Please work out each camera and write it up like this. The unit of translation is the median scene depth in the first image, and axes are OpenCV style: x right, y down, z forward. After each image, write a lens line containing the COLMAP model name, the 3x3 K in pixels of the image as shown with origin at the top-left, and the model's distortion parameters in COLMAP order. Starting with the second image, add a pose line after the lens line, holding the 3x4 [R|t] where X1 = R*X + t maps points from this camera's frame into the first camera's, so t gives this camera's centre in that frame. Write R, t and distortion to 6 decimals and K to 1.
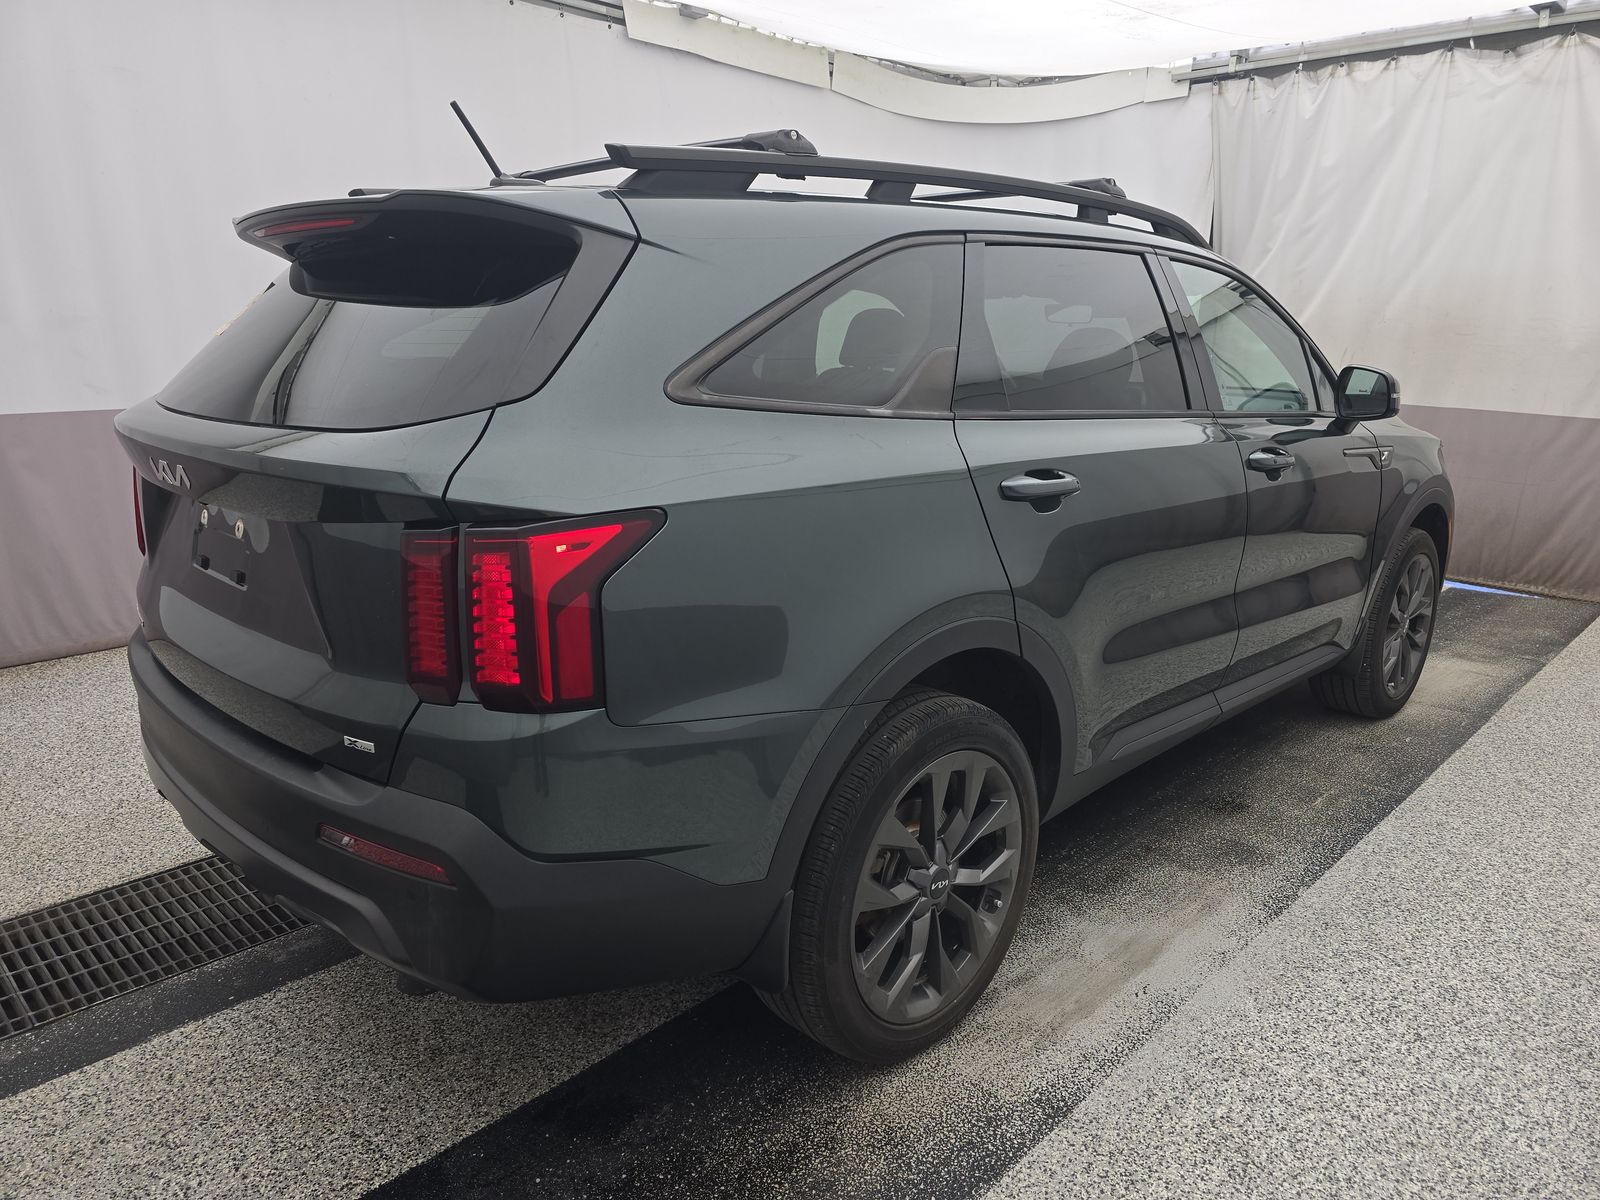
lens RADIAL K [[959.7, 0, 800.0], [0, 959.7, 600.0], [0, 0, 1]] dist [0.003645, -0.001417]
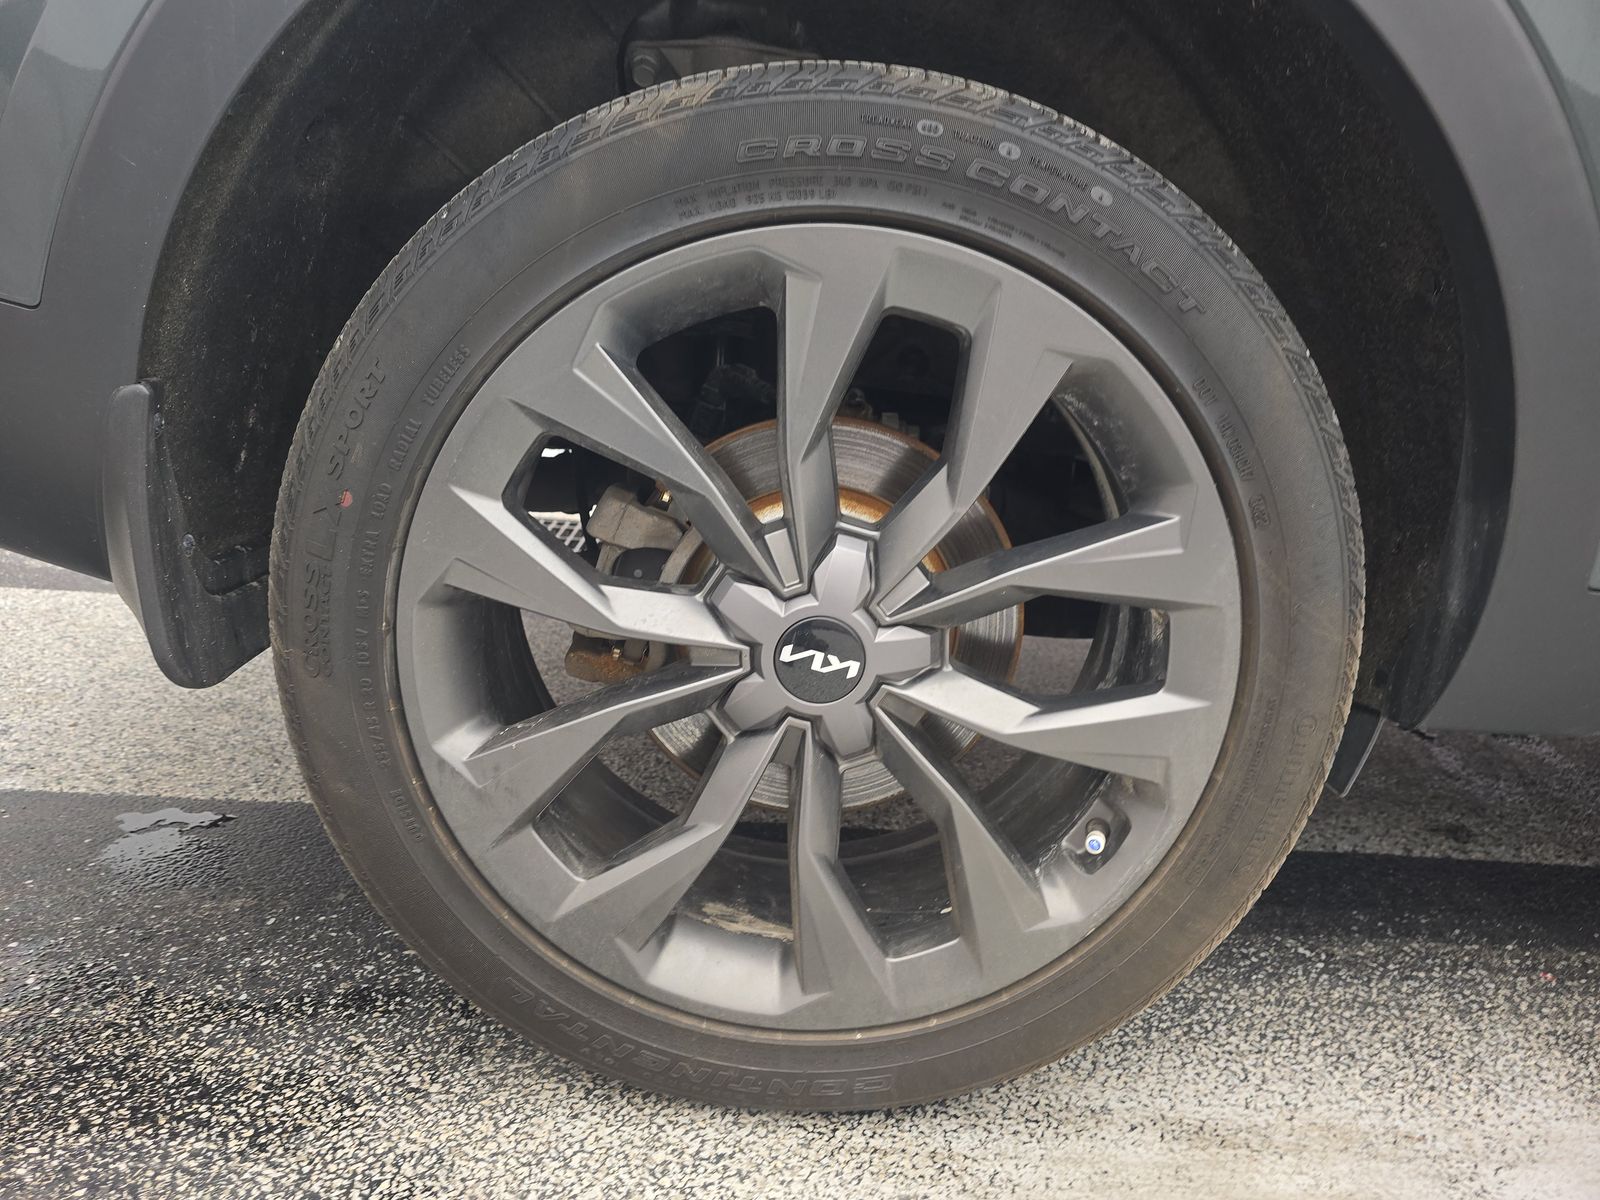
lens RADIAL K [[959.7, 0, 800.0], [0, 959.7, 600.0], [0, 0, 1]] dist [0.003645, -0.001417]
pose [[0.731264, 0.203014, -0.651182, 0.353360], [-0.206568, 0.975762, 0.072233, 0.251942], [0.650063, 0.081692, 0.755476, 0.737156]]
